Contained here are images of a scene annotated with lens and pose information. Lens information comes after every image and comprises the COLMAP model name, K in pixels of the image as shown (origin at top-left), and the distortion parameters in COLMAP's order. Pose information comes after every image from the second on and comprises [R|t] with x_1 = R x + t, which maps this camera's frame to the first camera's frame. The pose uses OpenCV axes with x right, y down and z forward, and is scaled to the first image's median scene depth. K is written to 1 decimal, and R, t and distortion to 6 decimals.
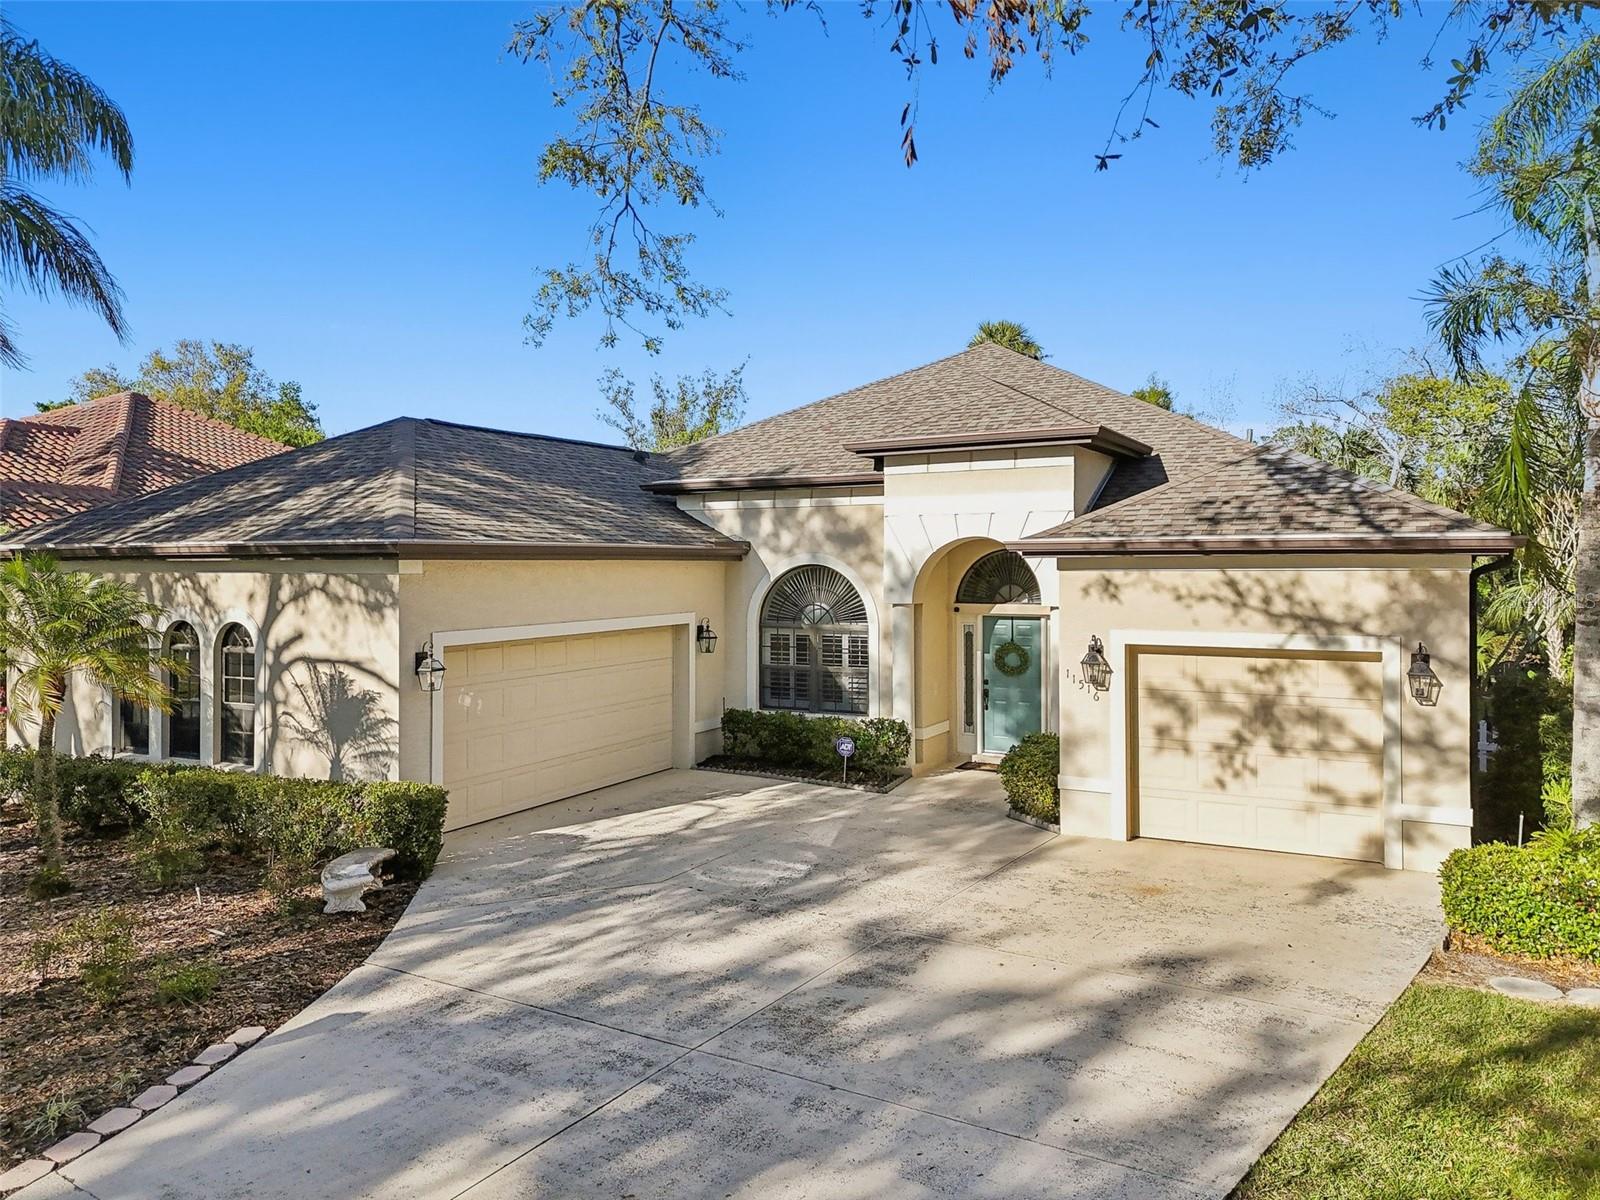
lens RADIAL K [[1177.1, 0, 796.1], [0, 1177.1, 591.1], [0, 0, 1]] dist [0.091210, -0.095942]
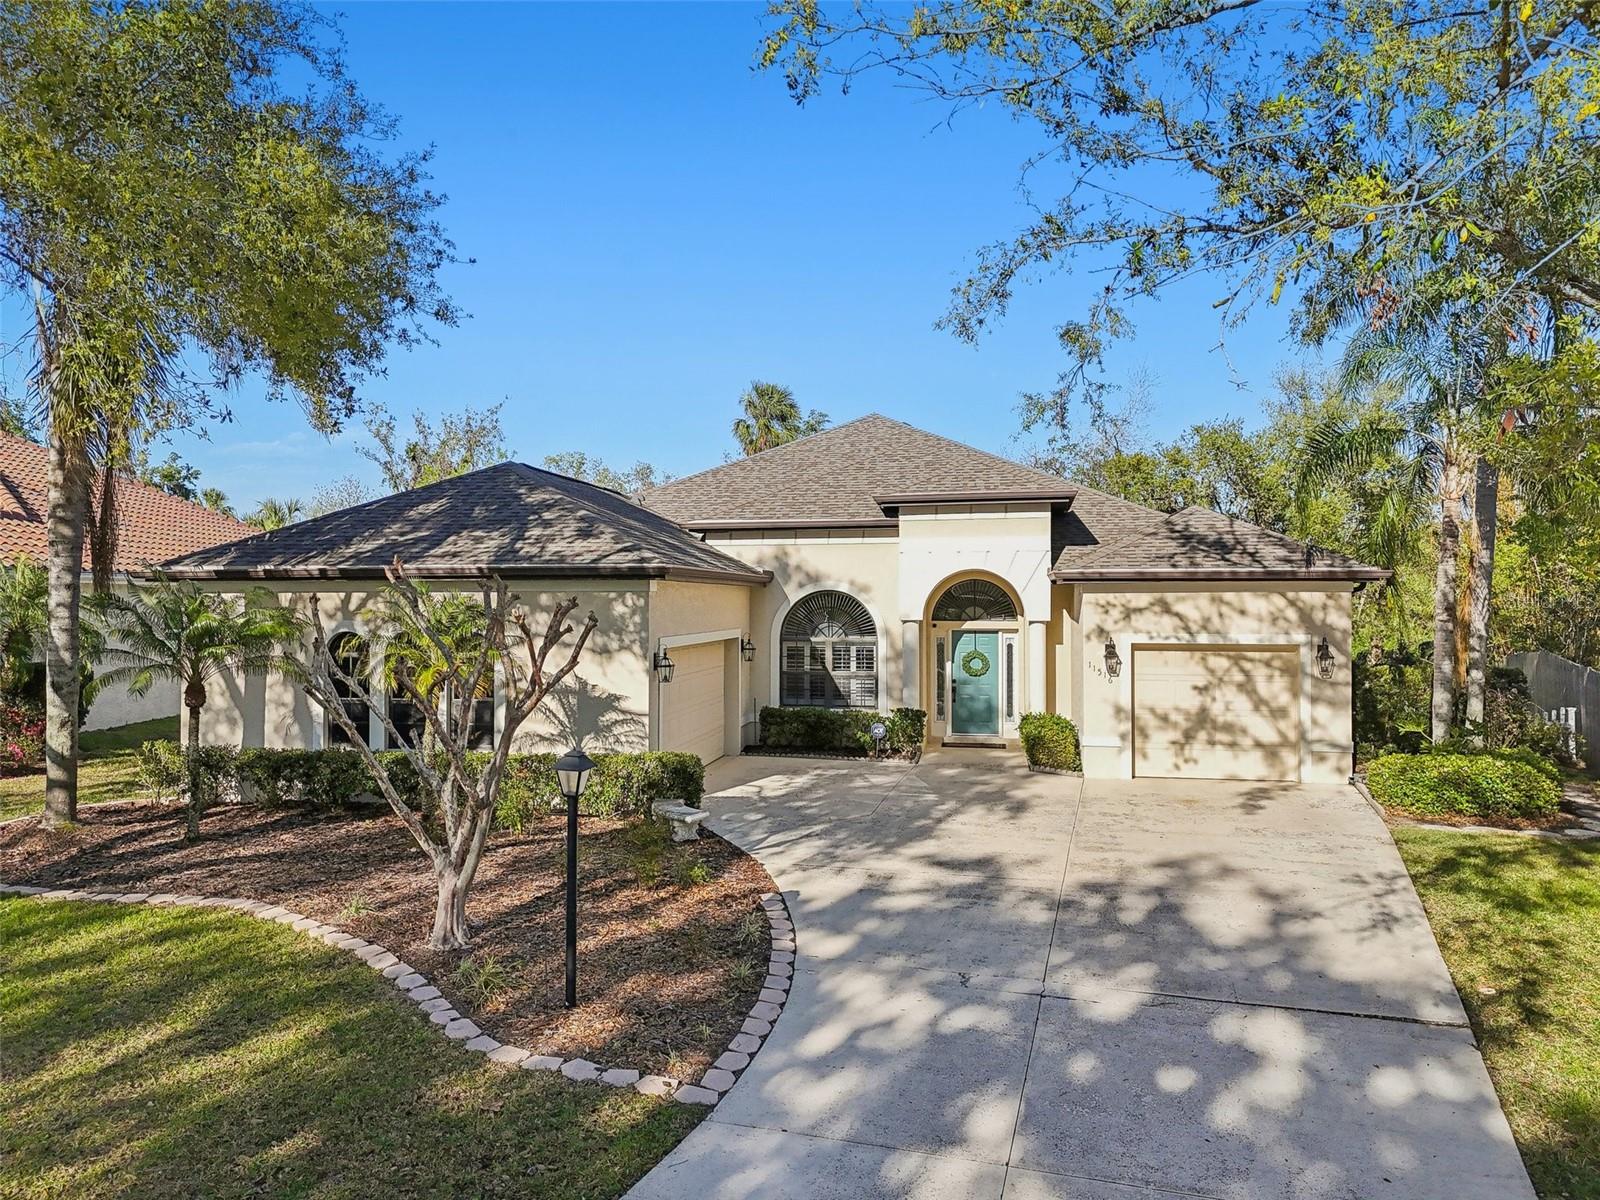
lens RADIAL K [[1177.1, 0, 796.1], [0, 1177.1, 591.1], [0, 0, 1]] dist [0.091210, -0.095942]
pose [[0.950764, 0.007067, 0.309835, -0.411821], [0.003635, 0.999417, -0.033948, 0.021200], [-0.309894, 0.033402, 0.950184, -0.186783]]
